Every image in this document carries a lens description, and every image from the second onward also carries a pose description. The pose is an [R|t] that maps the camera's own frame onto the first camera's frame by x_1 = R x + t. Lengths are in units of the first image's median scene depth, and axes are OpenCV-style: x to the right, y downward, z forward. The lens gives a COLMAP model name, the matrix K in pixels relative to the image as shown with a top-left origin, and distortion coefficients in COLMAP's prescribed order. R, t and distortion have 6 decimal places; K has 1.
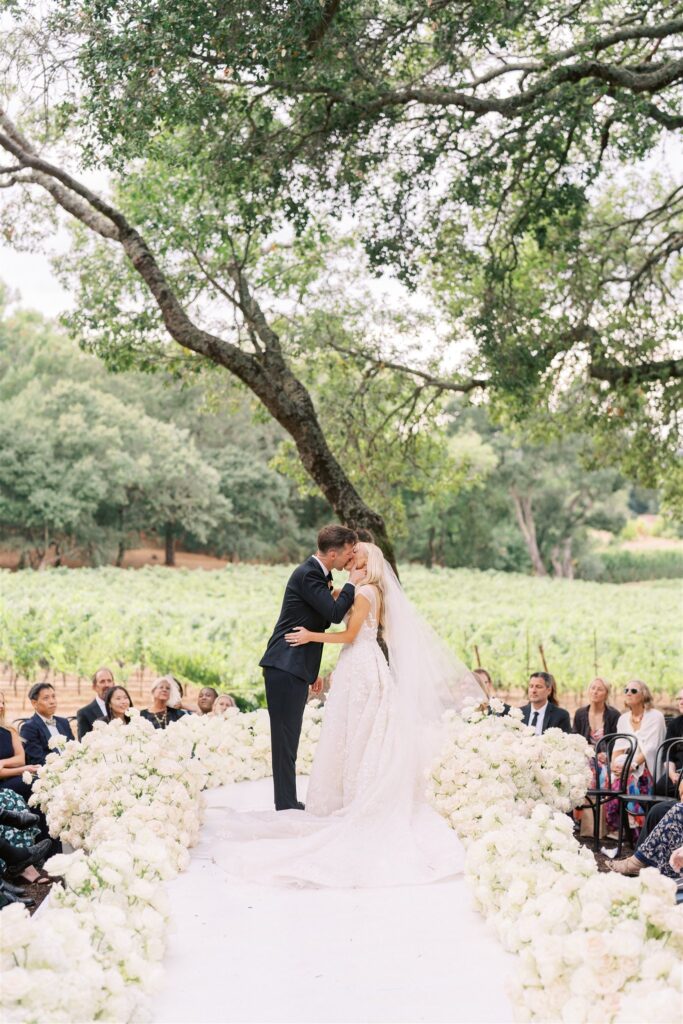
lens RADIAL K [[1522.0, 0, 343.0], [0, 1522.0, 478.6], [0, 0, 1]] dist [0.056351, 0.044855]
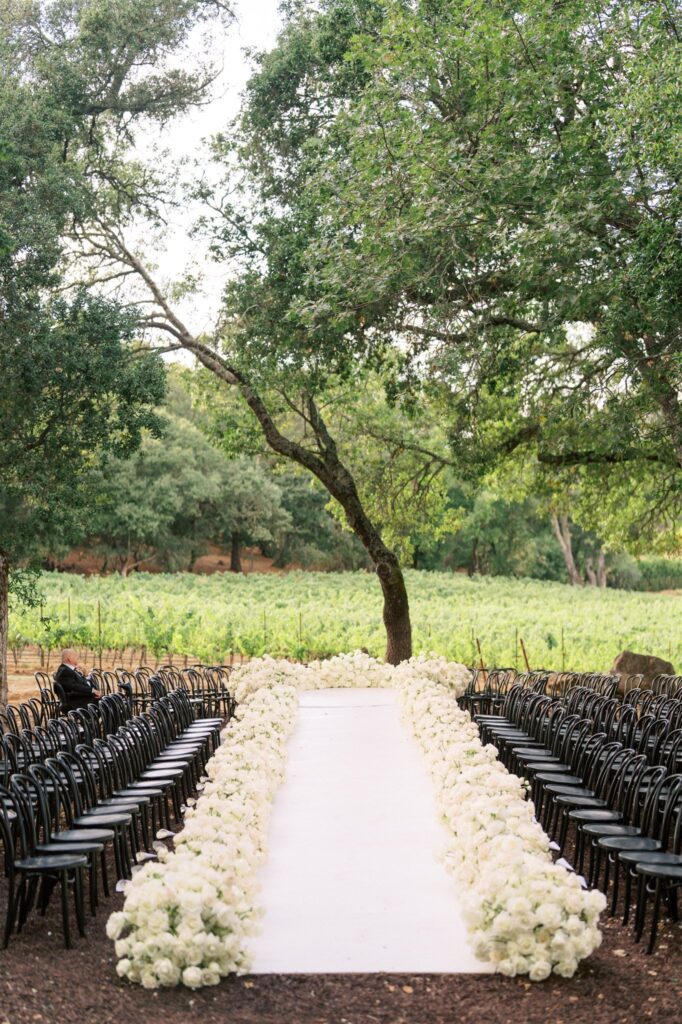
lens RADIAL K [[1592.9, 0, 337.3], [0, 1592.9, 490.5], [0, 0, 1]] dist [0.017702, 0.024997]
pose [[0.999155, 0.007944, -0.040325, 0.007506], [-0.007569, 0.999927, 0.009455, -0.014721], [0.040397, -0.009142, 0.999142, -0.176658]]
